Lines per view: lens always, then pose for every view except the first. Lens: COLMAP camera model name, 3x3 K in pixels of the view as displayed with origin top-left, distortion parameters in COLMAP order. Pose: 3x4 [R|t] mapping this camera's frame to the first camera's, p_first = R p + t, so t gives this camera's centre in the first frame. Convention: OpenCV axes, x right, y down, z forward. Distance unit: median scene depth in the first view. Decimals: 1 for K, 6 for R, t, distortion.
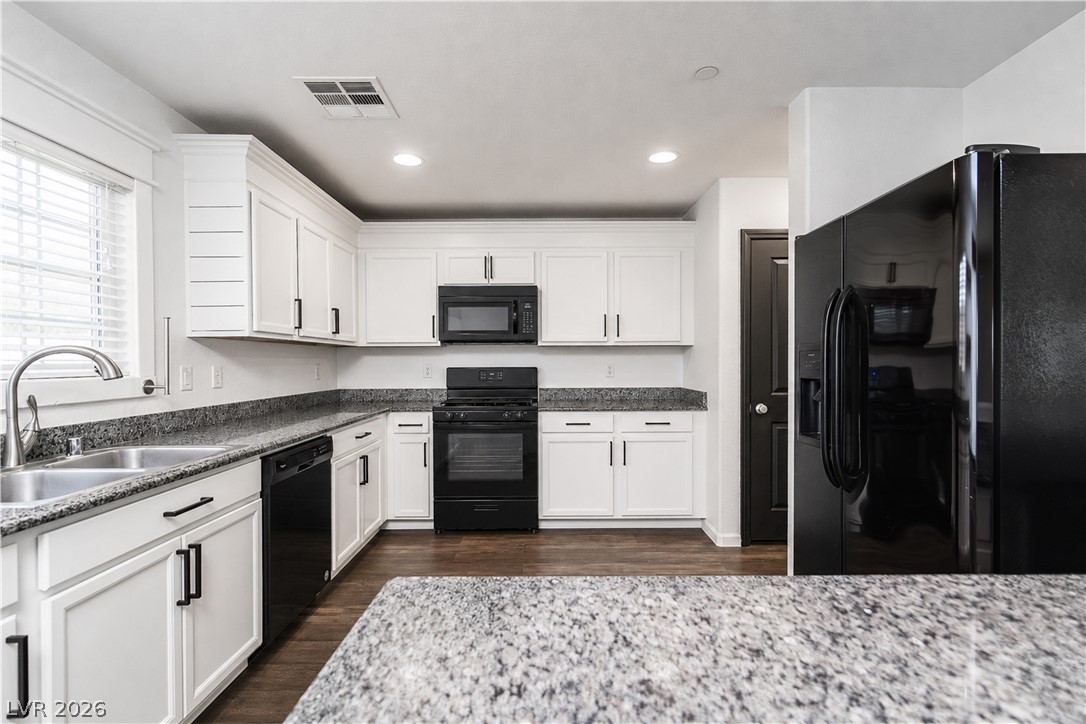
lens RADIAL K [[498.8, 0, 543.0], [0, 498.8, 362.0], [0, 0, 1]] dist [-0.000074, -0.000216]
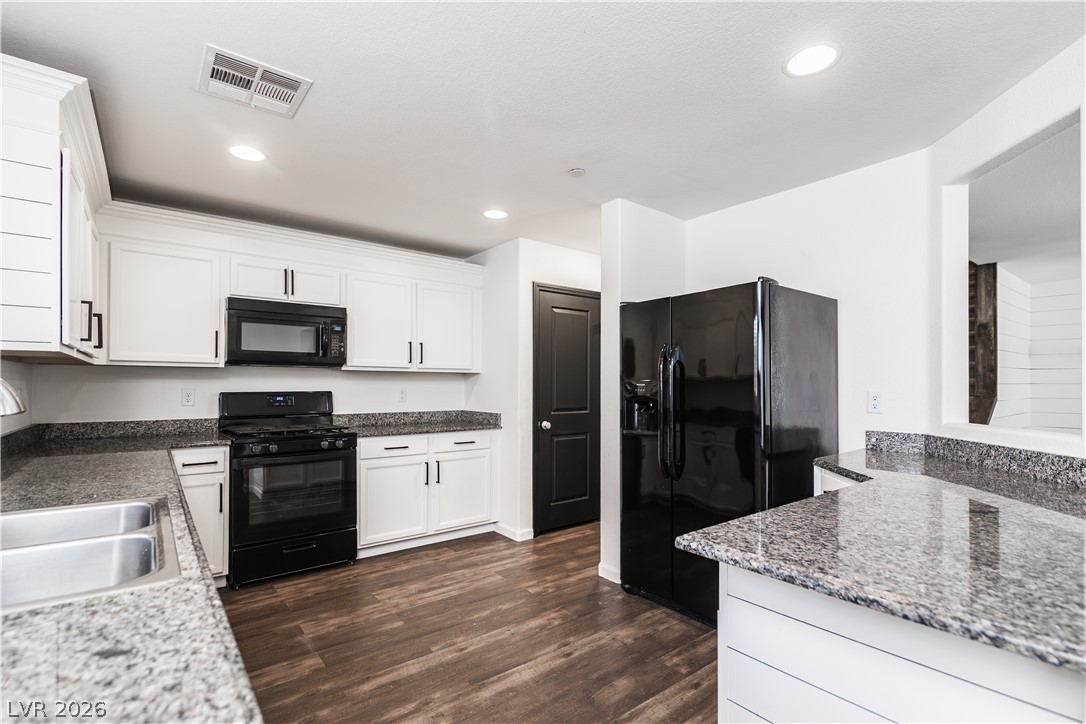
lens RADIAL K [[506.2, 0, 528.2], [0, 506.2, 377.5], [0, 0, 1]] dist [-0.000950, -0.000370]
pose [[0.795566, 0.015208, 0.605677, -0.341692], [-0.005800, 0.999830, -0.017487, -0.003552], [-0.605840, 0.010399, 0.795519, 0.011046]]
